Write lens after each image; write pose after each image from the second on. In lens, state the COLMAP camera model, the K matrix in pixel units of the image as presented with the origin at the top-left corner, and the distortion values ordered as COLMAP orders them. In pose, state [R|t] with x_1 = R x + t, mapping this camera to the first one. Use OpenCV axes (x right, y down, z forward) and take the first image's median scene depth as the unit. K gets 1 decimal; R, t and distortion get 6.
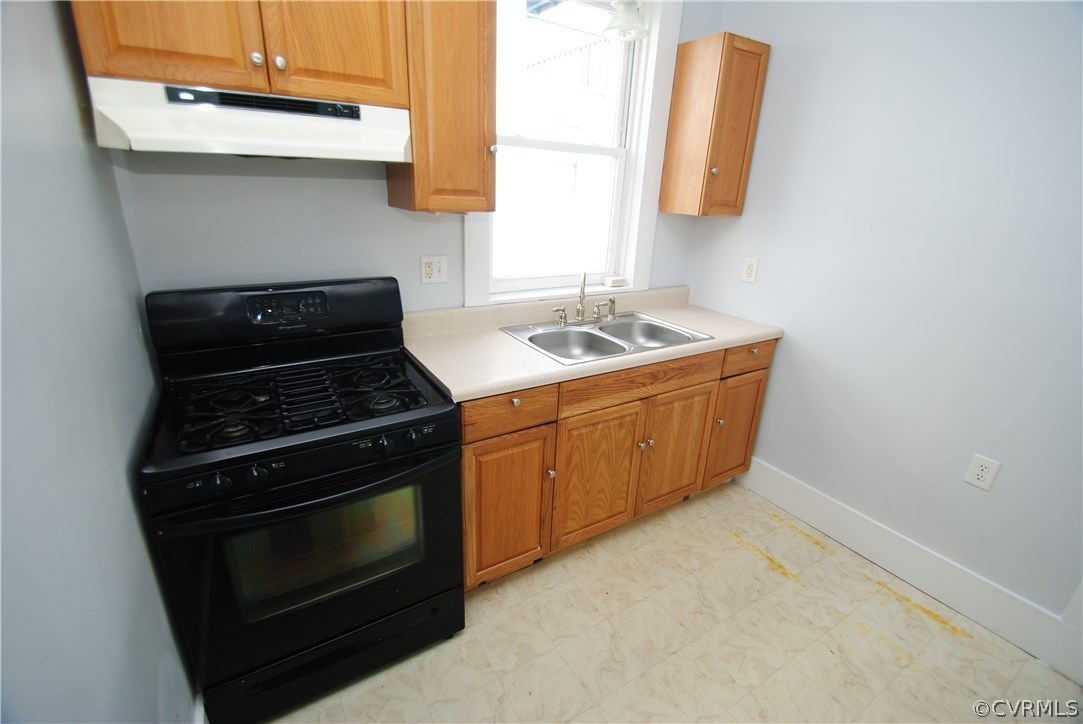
lens RADIAL K [[474.3, 0, 542.9], [0, 474.3, 361.6], [0, 0, 1]] dist [-0.002948, -0.009409]
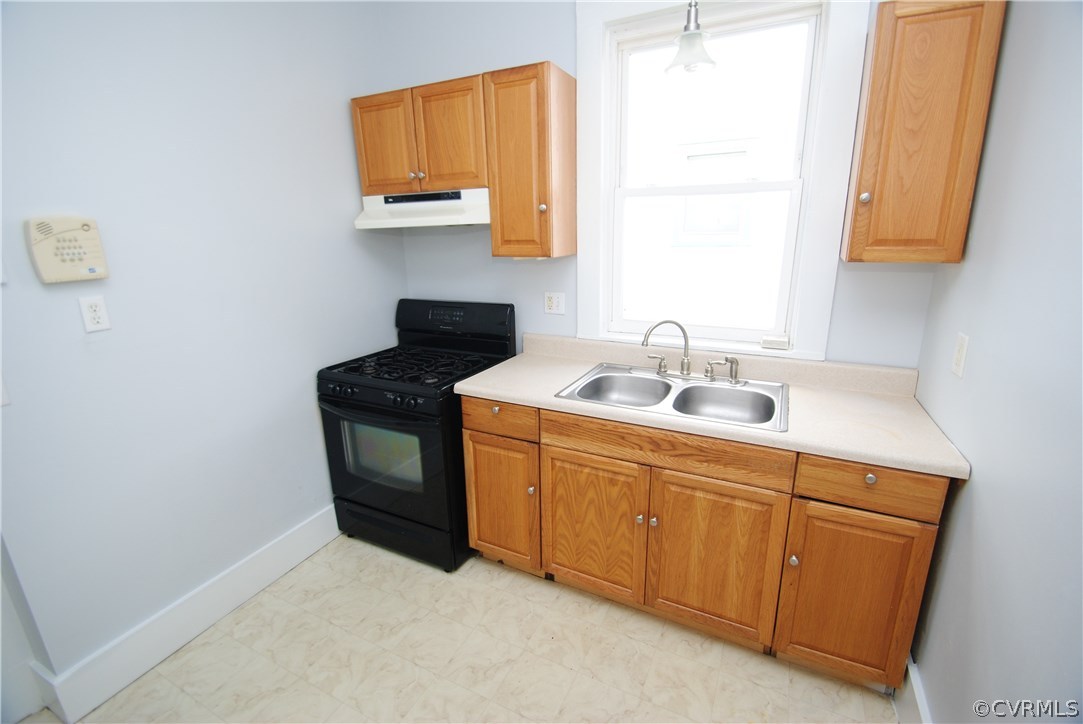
lens RADIAL K [[474.3, 0, 543.8], [0, 474.3, 360.3], [0, 0, 1]] dist [-0.002948, -0.009409]
pose [[0.522841, 0.179833, -0.833245, 0.839886], [-0.255781, 0.965548, 0.047891, -0.106430], [0.813151, 0.188089, 0.550825, 0.340528]]
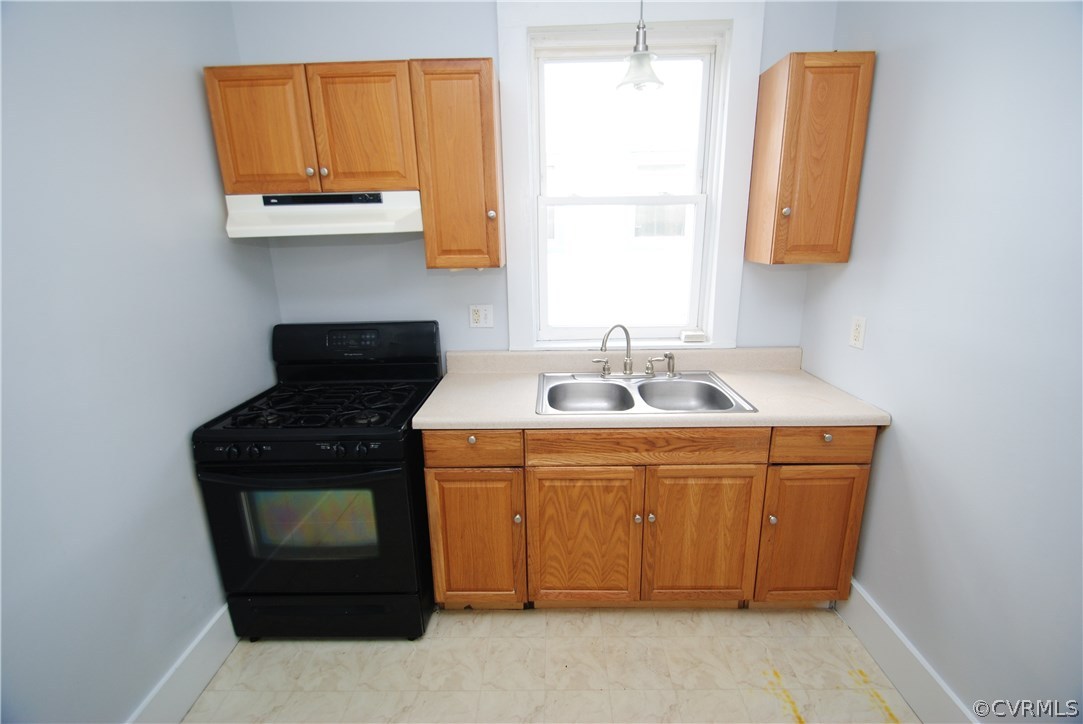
lens RADIAL K [[474.3, 0, 544.7], [0, 474.3, 361.4], [0, 0, 1]] dist [-0.002948, -0.009409]
pose [[0.842758, 0.087120, -0.531197, 0.541705], [-0.136415, 0.989168, -0.054195, -0.045999], [0.520721, 0.118137, 0.845514, 0.124583]]
